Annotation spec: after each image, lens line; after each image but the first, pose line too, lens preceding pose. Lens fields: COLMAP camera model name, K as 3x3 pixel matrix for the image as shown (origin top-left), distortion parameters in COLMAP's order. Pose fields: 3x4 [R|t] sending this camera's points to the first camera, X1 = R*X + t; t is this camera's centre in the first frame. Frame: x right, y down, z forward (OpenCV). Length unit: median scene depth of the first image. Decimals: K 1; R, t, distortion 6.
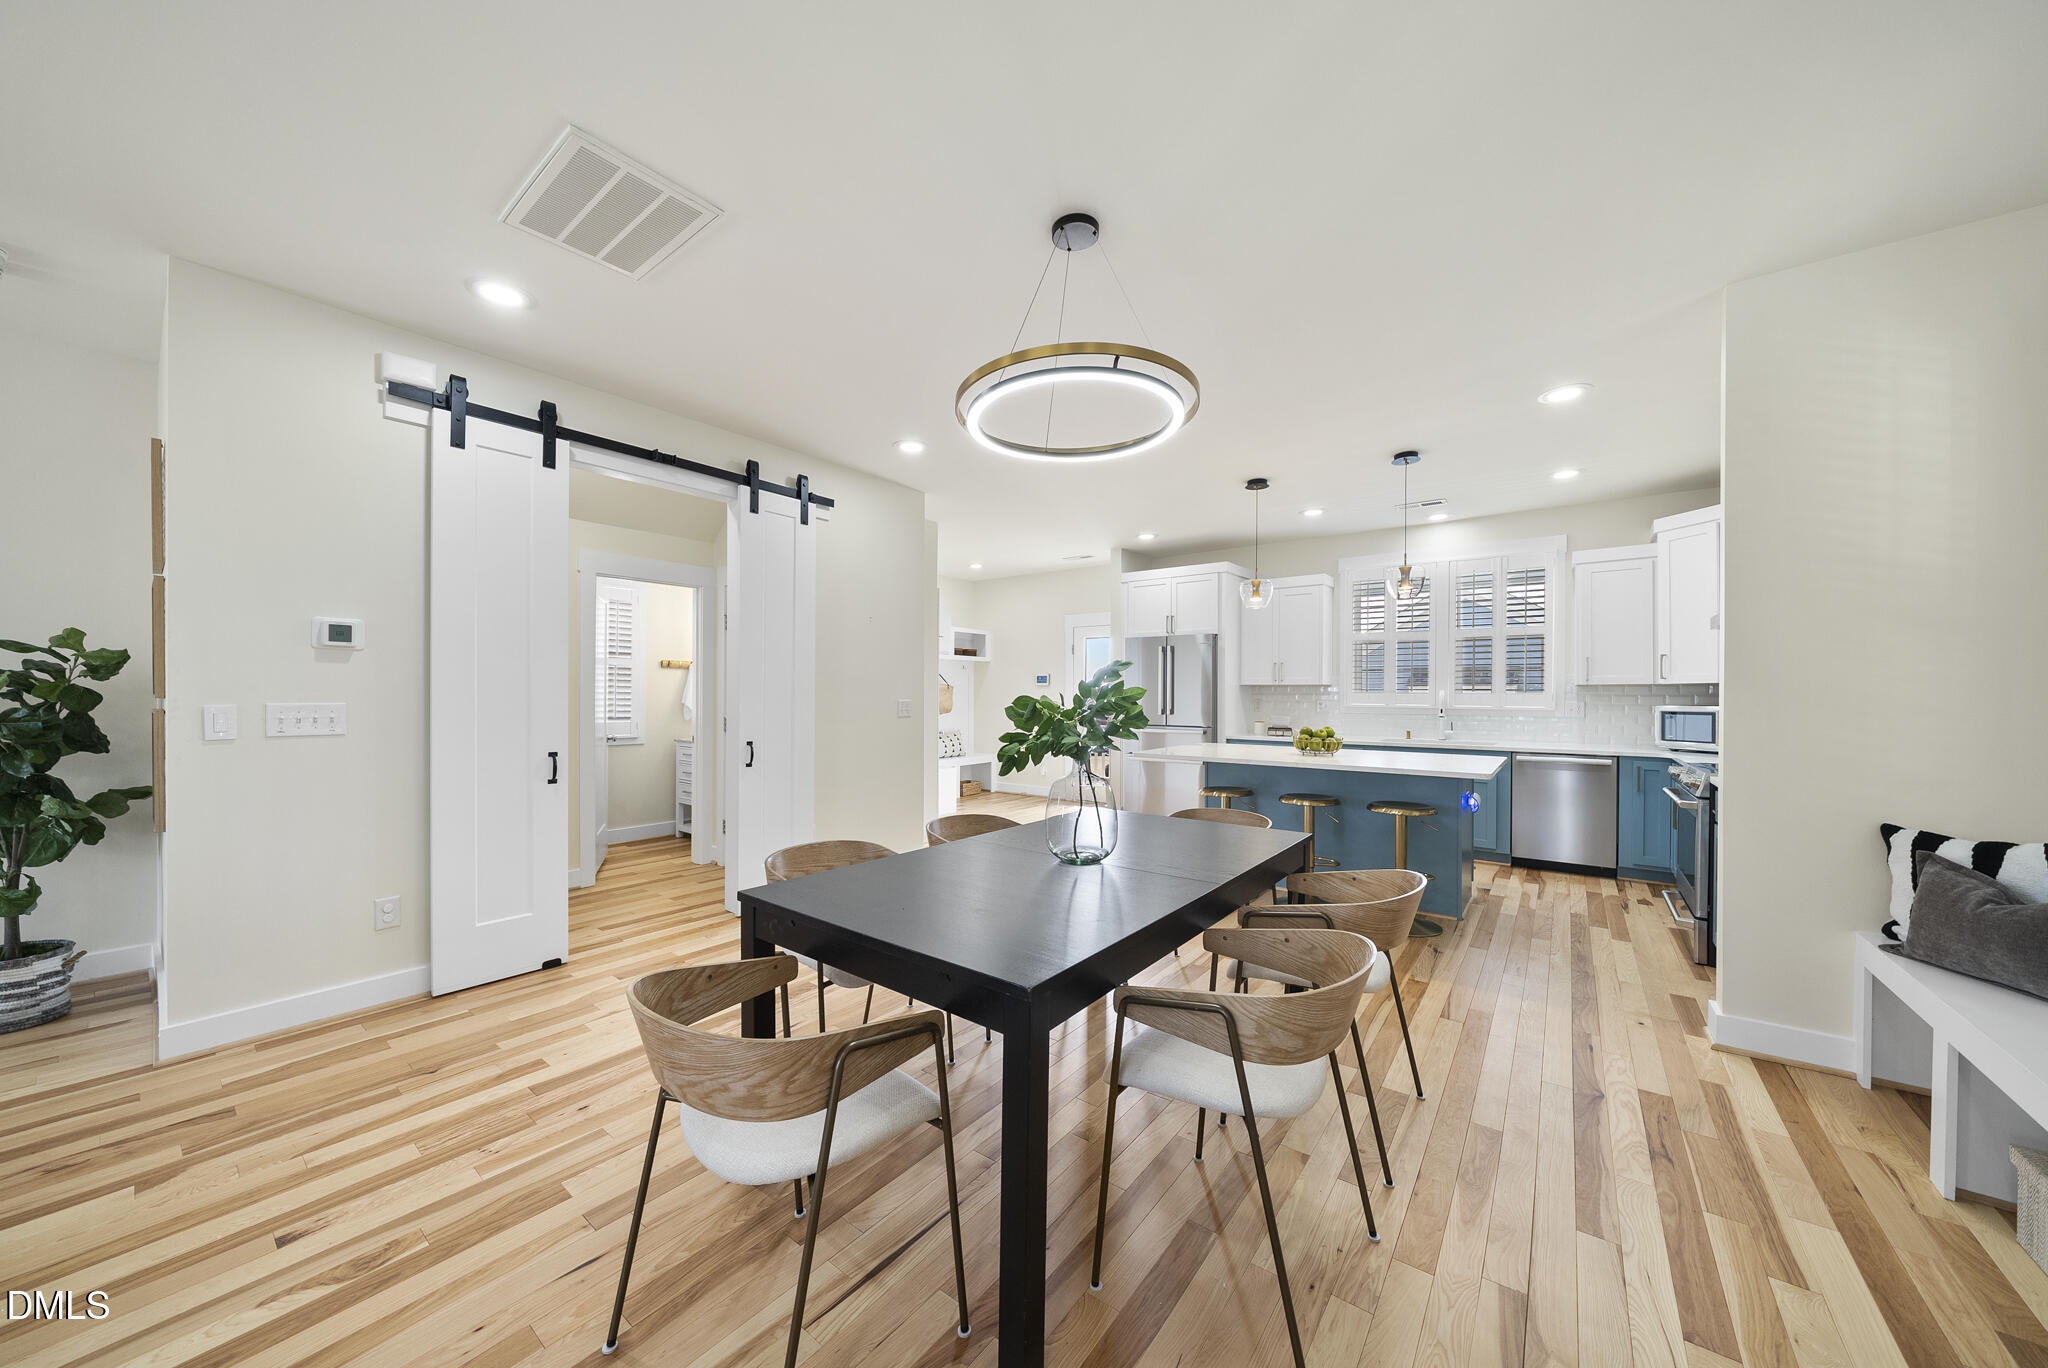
lens RADIAL K [[710.8, 0, 1015.0], [0, 710.8, 695.0], [0, 0, 1]] dist [-0.002027, -0.000072]
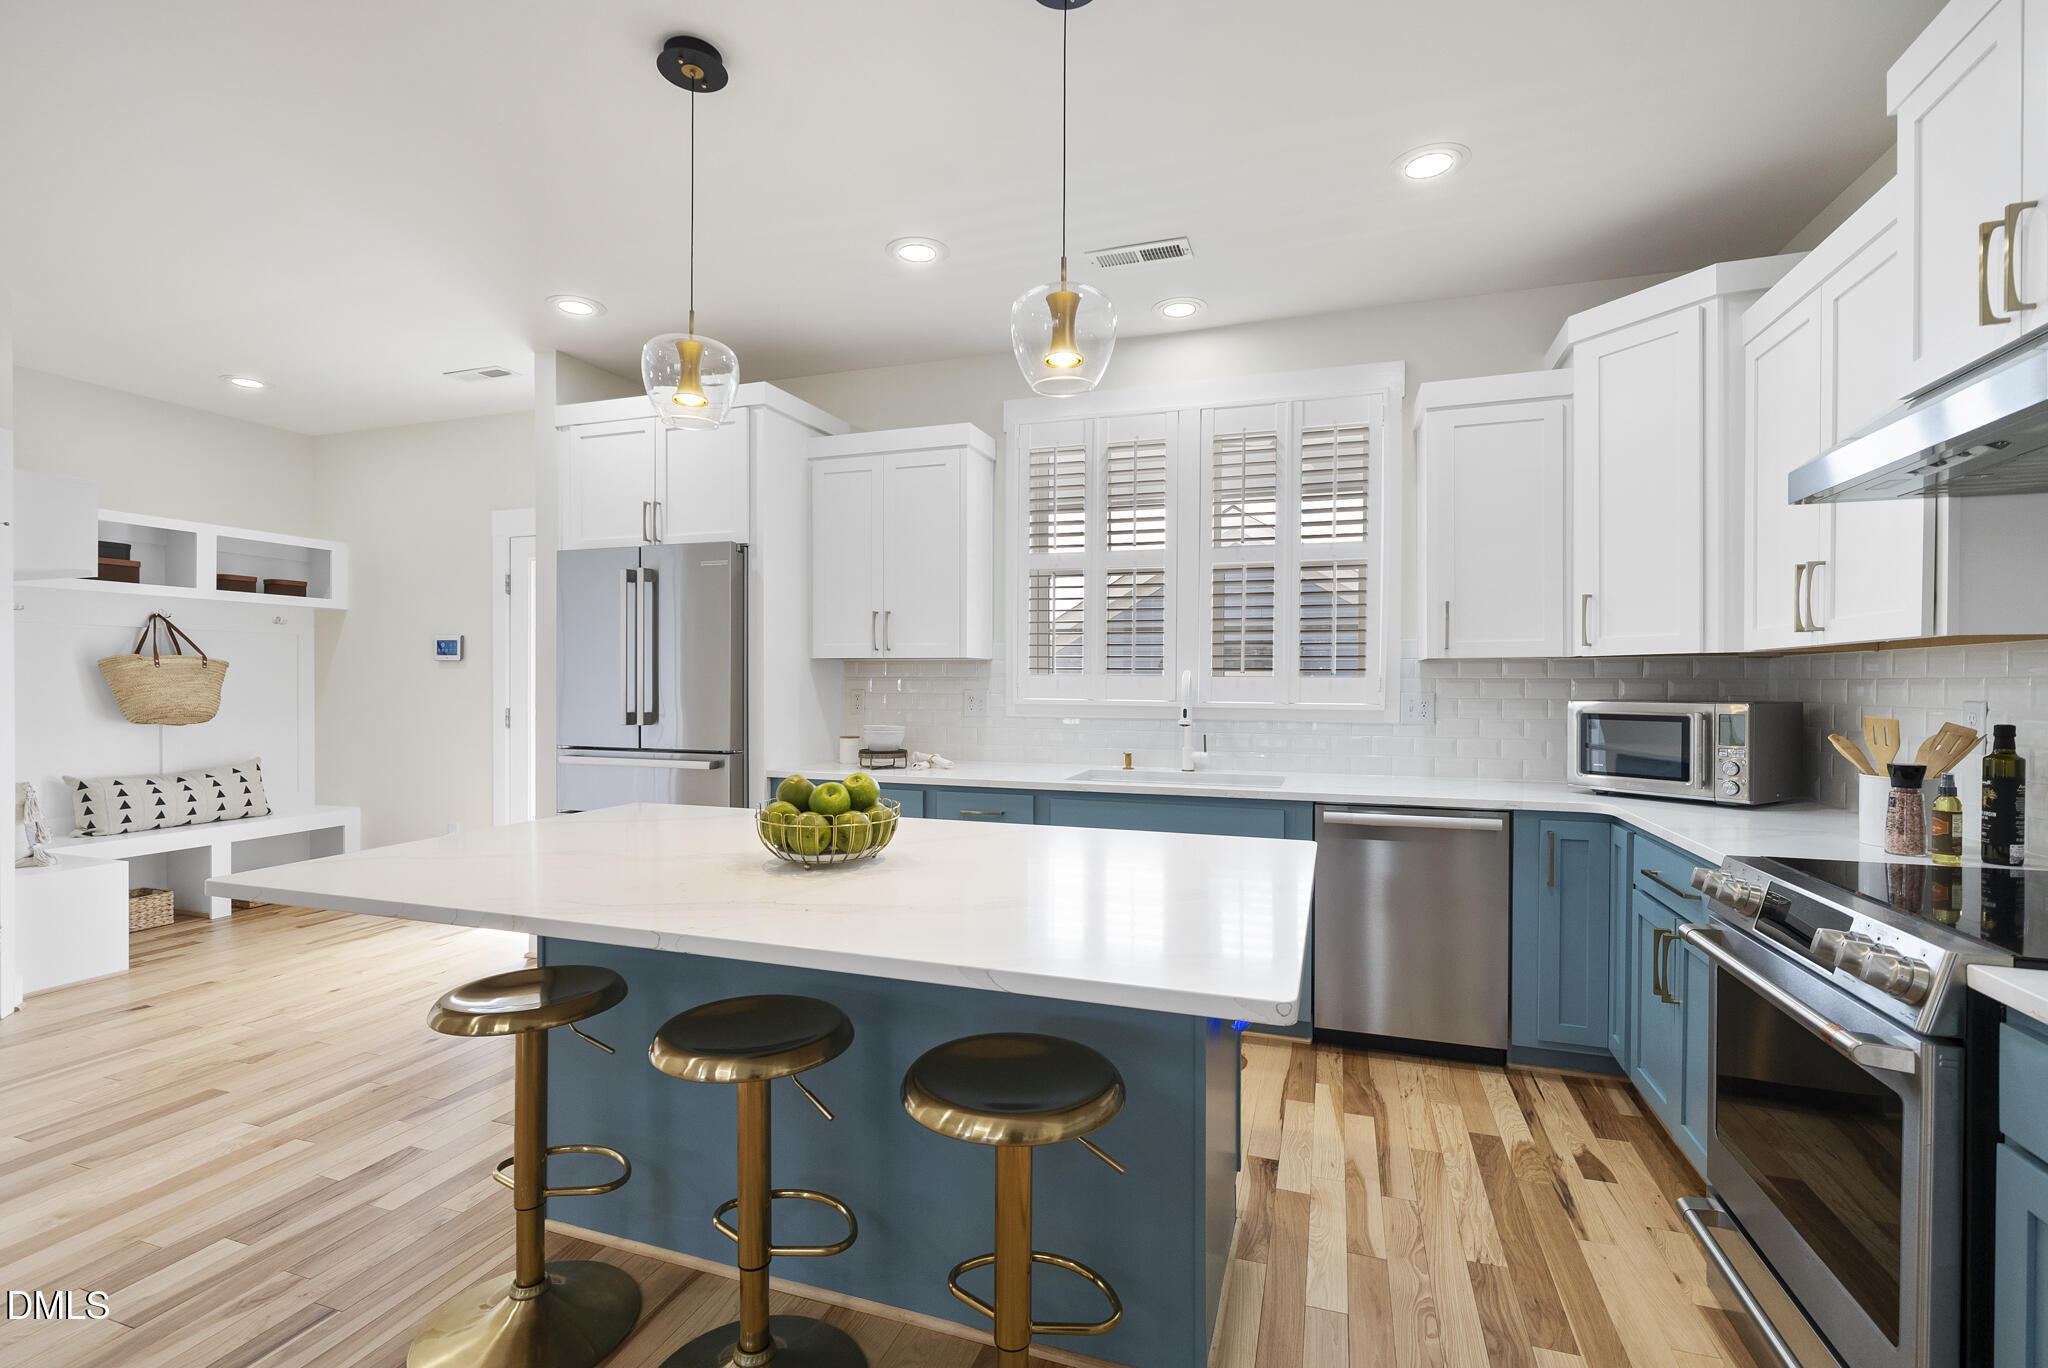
lens RADIAL K [[936.2, 0, 1014.1], [0, 936.2, 685.5], [0, 0, 1]] dist [-0.000570, 0.000251]
pose [[0.945932, -0.002903, 0.324352, 0.371661], [0.001438, 0.999988, 0.004757, 0.001229], [-0.324362, -0.004033, 0.945924, 0.570609]]
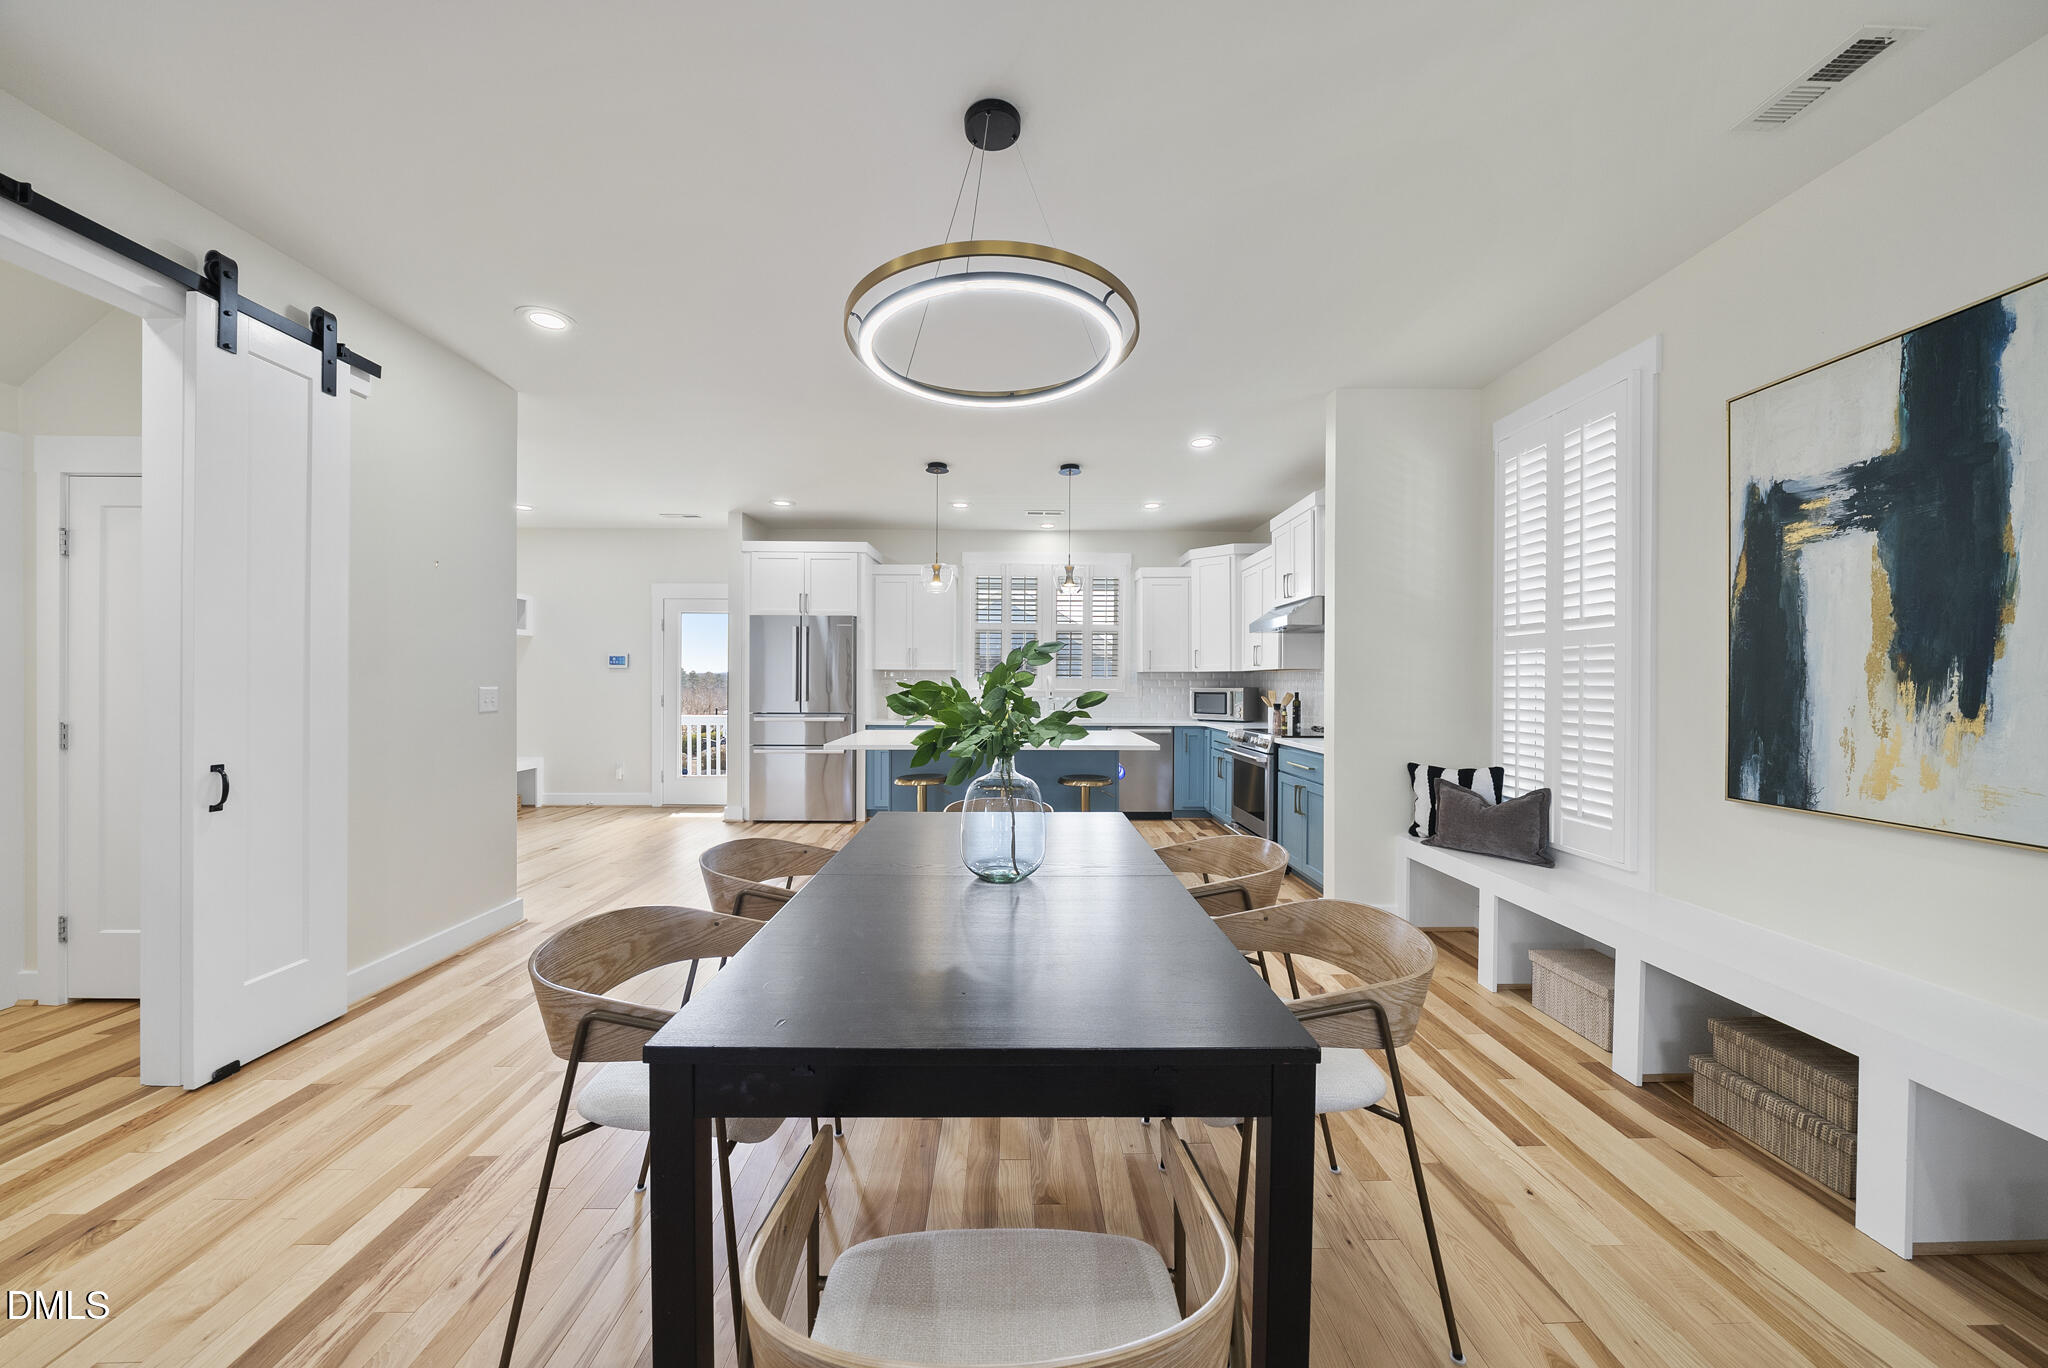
lens RADIAL K [[708.0, 0, 1024.0], [0, 708.0, 684.0], [0, 0, 1]] dist [-0.002231, -0.000171]
pose [[0.778763, -0.003959, 0.627306, -0.206341], [0.000514, 0.999984, 0.005673, 0.000122], [-0.627318, -0.004095, 0.778752, 0.165659]]
